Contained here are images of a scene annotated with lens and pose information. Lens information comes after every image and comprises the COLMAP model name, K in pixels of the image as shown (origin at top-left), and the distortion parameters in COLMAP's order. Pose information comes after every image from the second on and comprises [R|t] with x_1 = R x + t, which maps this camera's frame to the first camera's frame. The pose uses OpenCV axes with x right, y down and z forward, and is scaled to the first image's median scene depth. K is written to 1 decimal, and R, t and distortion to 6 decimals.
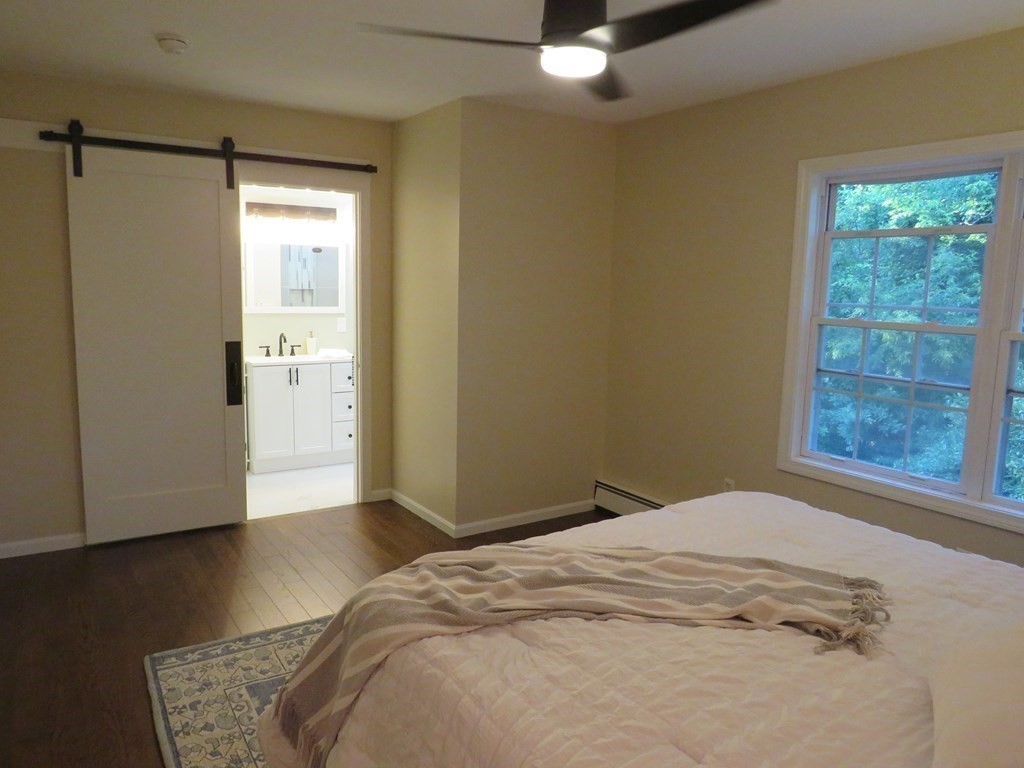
lens RADIAL K [[726.3, 0, 512.0], [0, 726.3, 384.0], [0, 0, 1]] dist [-0.001760, 0.002550]
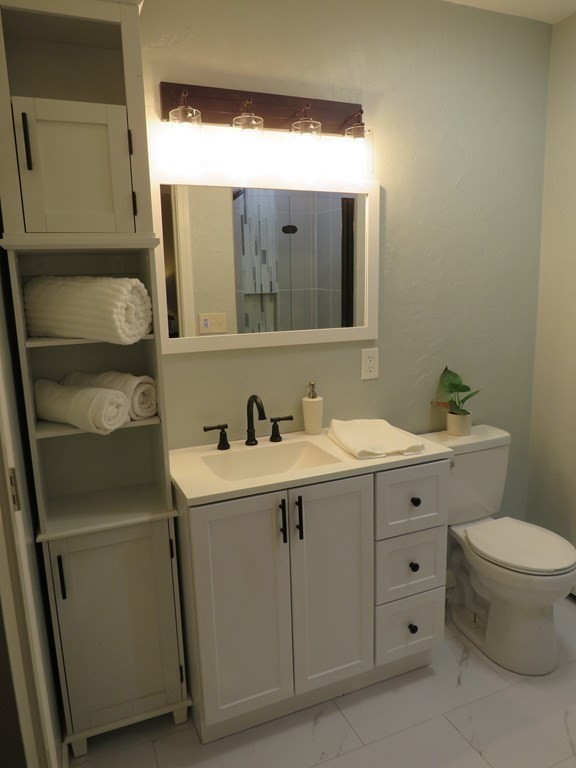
lens RADIAL K [[544.7, 0, 288.0], [0, 544.7, 384.0], [0, 0, 1]] dist [-0.001760, 0.002550]
pose [[0.981748, -0.017754, -0.189354, -0.233658], [0.025155, 0.999008, 0.036750, -0.087439], [0.188513, -0.040842, 0.981221, 0.682263]]
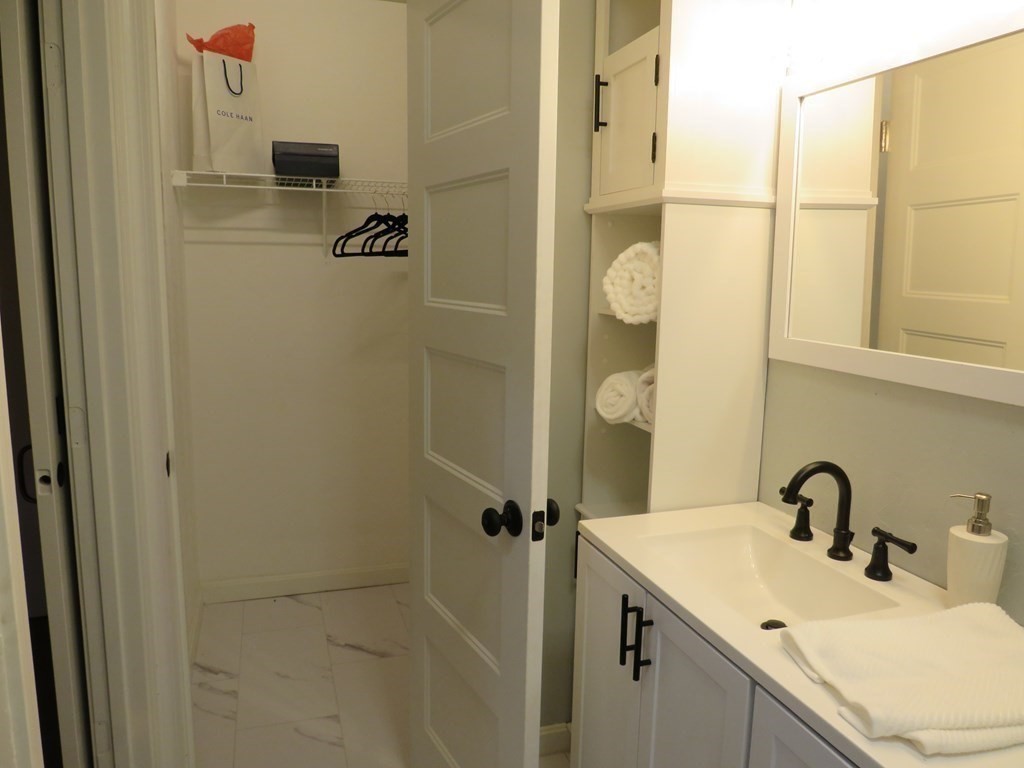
lens RADIAL K [[726.3, 0, 512.0], [0, 726.3, 384.0], [0, 0, 1]] dist [-0.001760, 0.002550]
pose [[-0.272328, 0.119460, -0.954760, -0.073861], [-0.162446, 0.972312, 0.167991, -0.115283], [0.948393, 0.200846, -0.245381, 0.949239]]
